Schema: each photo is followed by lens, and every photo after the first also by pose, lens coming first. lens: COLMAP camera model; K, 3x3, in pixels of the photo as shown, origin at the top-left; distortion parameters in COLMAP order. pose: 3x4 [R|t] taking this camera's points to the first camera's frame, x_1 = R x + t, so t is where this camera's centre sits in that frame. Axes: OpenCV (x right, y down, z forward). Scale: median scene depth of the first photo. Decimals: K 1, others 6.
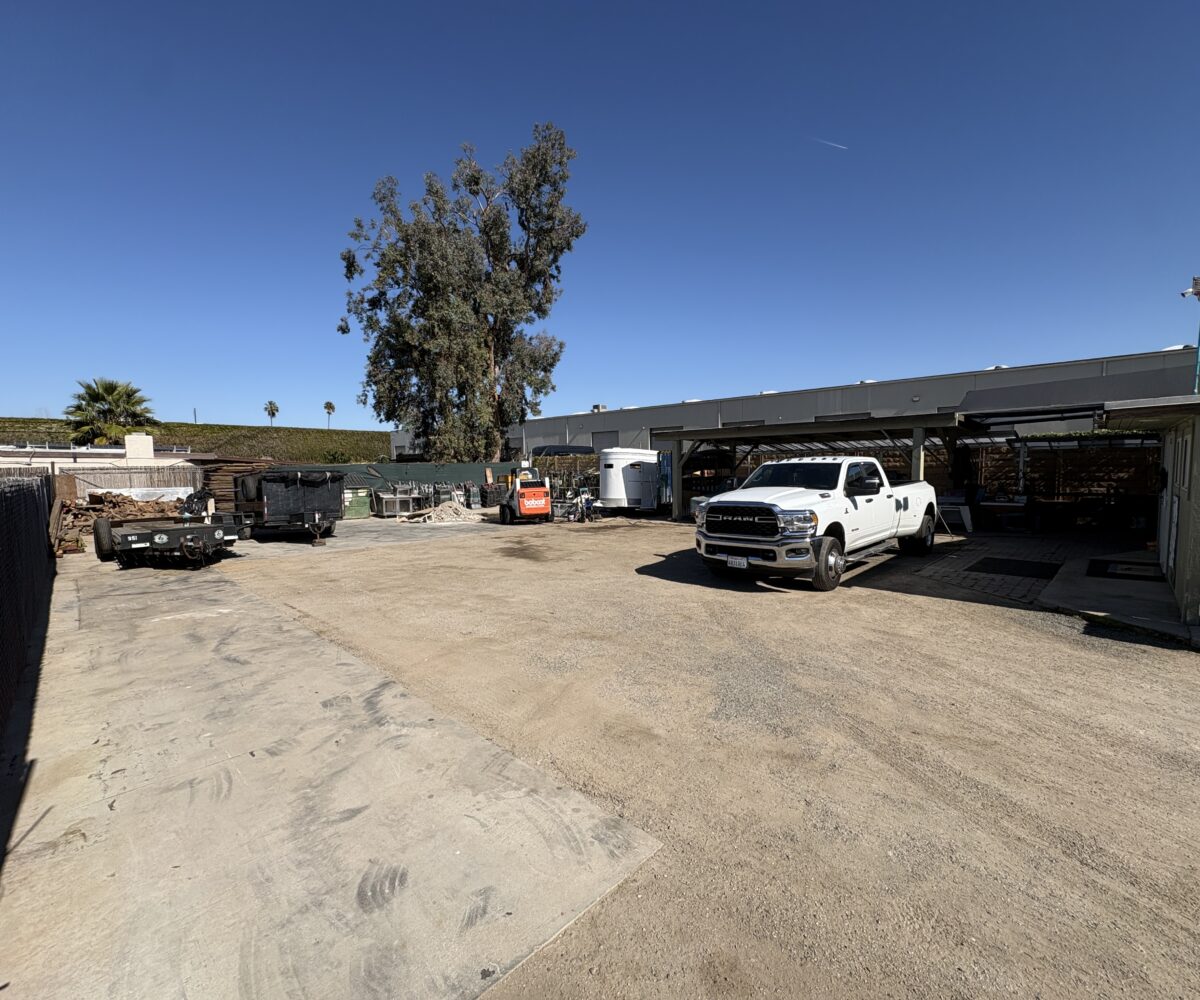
lens RADIAL K [[528.8, 0, 595.2], [0, 528.8, 502.8], [0, 0, 1]] dist [0.000120, 0.000371]
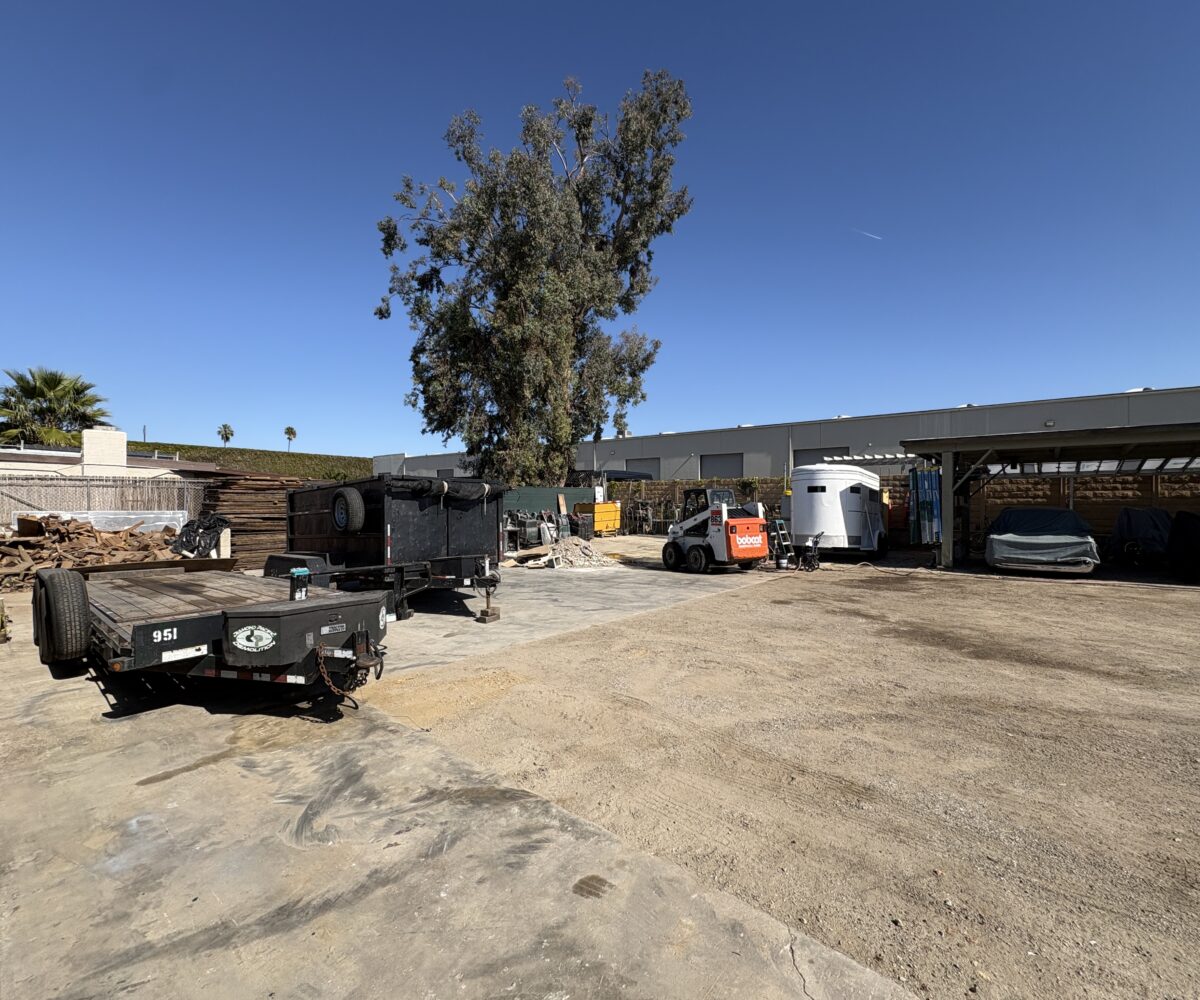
lens RADIAL K [[528.8, 0, 597.4], [0, 528.8, 503.2], [0, 0, 1]] dist [0.000120, 0.000371]
pose [[0.996831, 0.015288, 0.078060, -0.776381], [-0.010203, 0.997825, -0.065128, -0.003598], [-0.078886, 0.064125, 0.994819, 0.778734]]
